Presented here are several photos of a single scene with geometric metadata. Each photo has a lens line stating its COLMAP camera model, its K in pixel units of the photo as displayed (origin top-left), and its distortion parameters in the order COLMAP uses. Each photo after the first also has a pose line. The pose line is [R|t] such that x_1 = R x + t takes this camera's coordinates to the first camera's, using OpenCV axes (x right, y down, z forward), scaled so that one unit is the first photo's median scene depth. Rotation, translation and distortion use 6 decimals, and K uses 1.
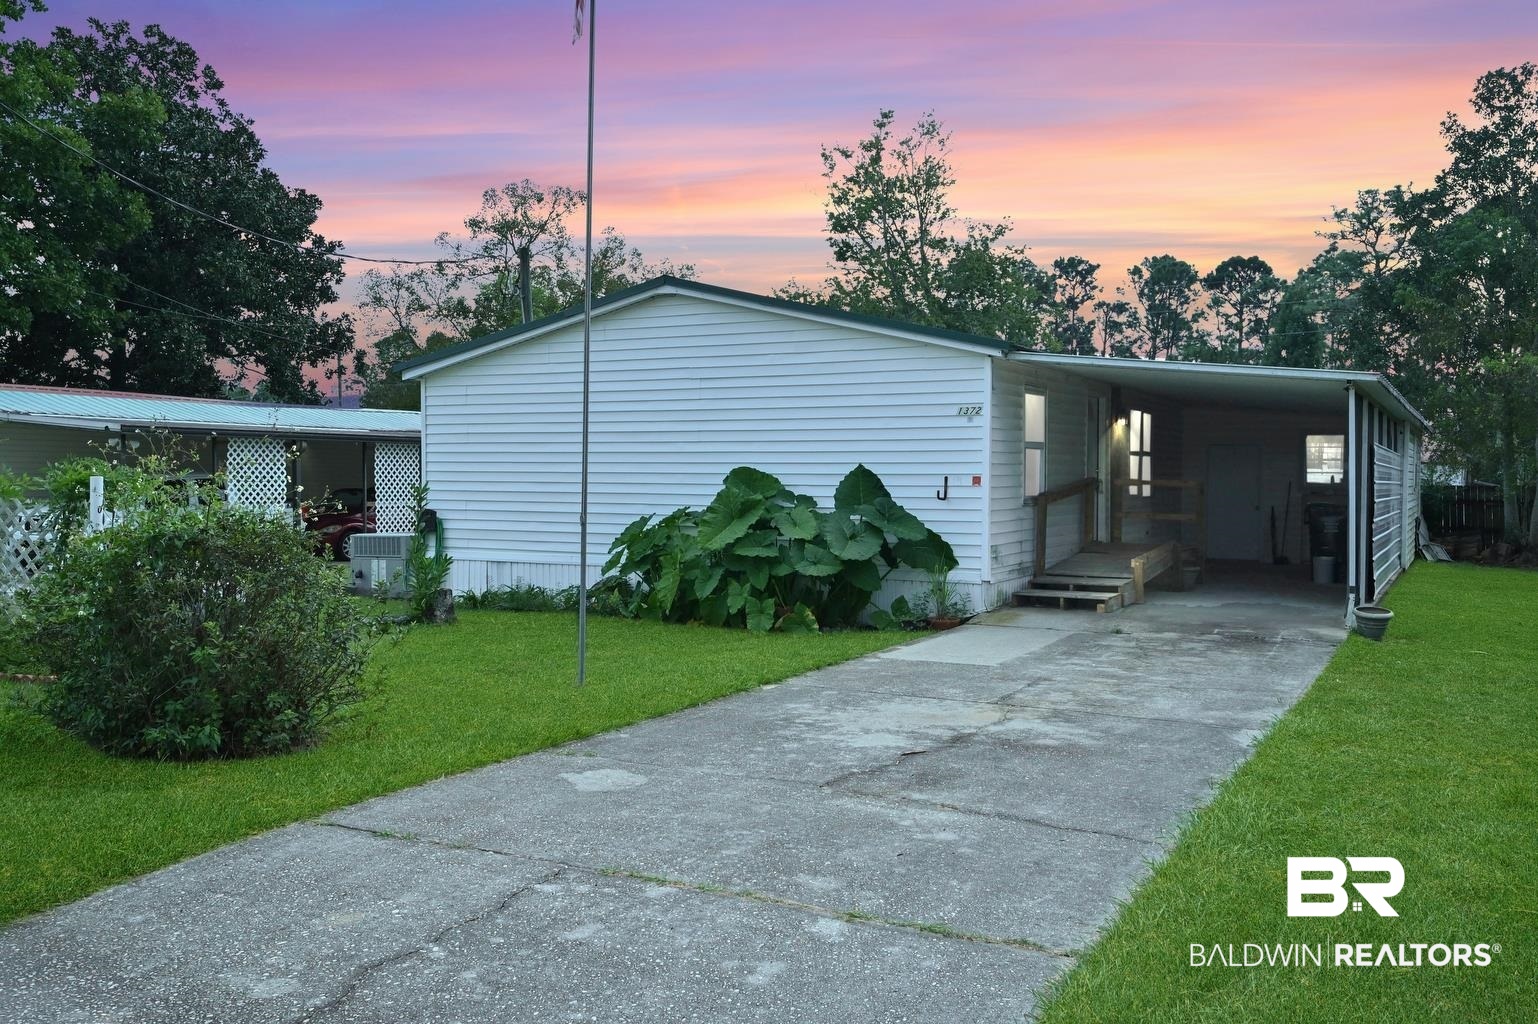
lens RADIAL K [[1334.8, 0, 768.9], [0, 1334.8, 506.3], [0, 0, 1]] dist [0.006150, -0.014404]
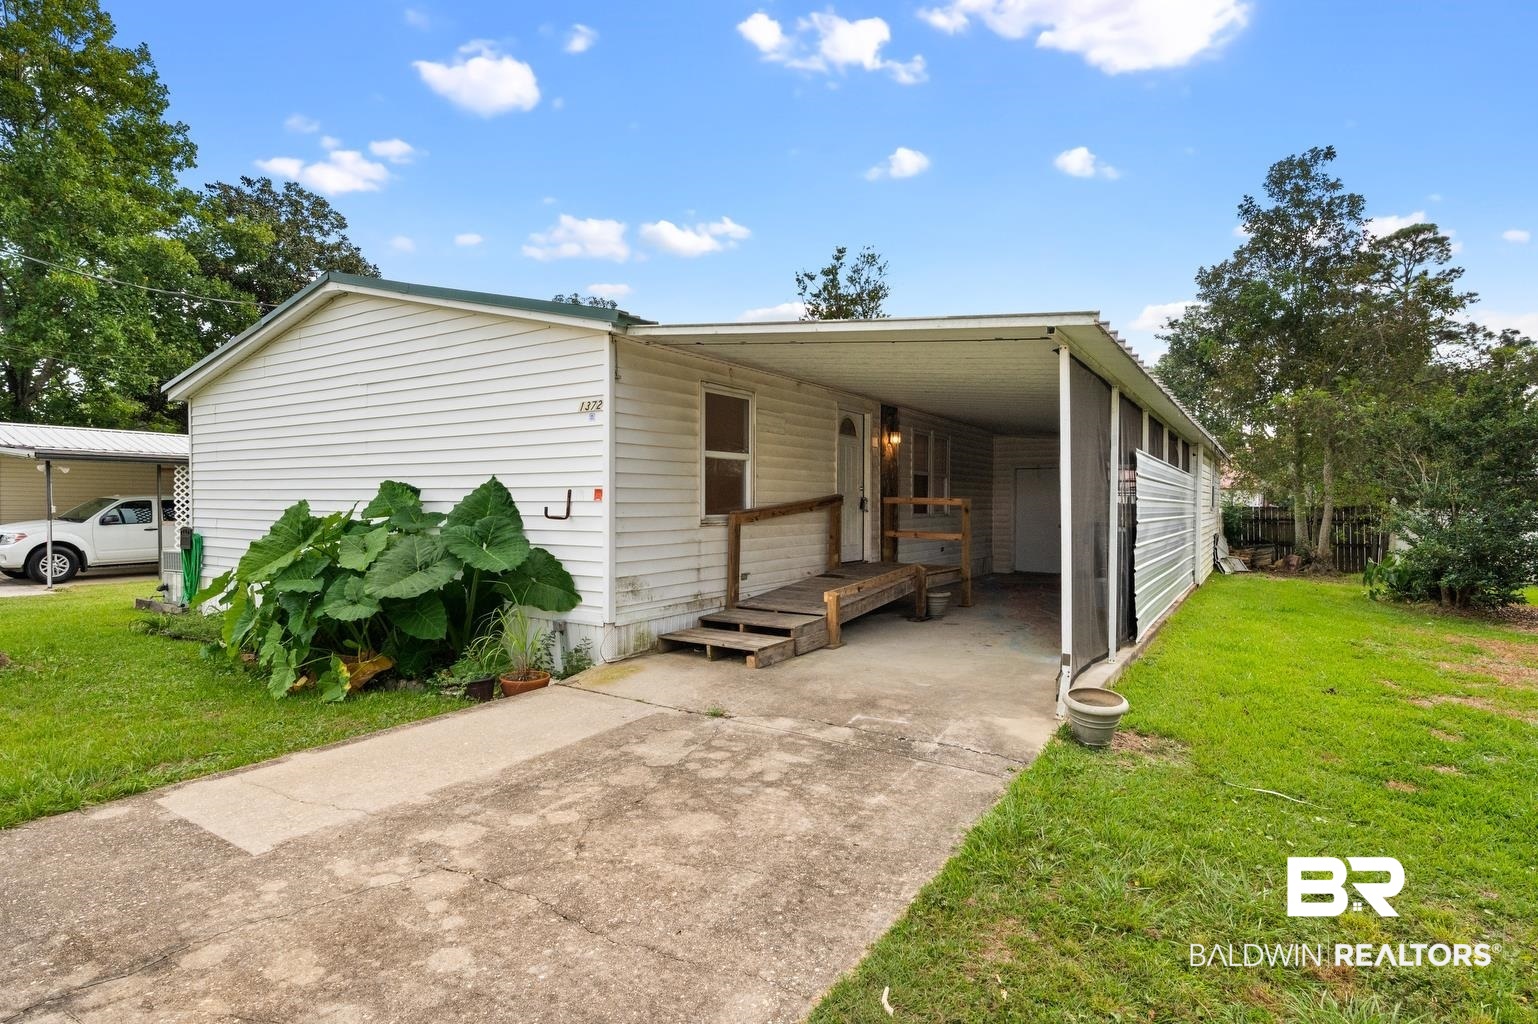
lens RADIAL K [[781.0, 0, 768.9], [0, 781.0, 514.0], [0, 0, 1]] dist [-0.000907, 0.000501]
pose [[0.996404, 0.001263, -0.084715, 0.149203], [-0.001997, 0.999961, -0.008583, -0.002067], [0.084701, 0.008722, 0.996368, 0.280162]]
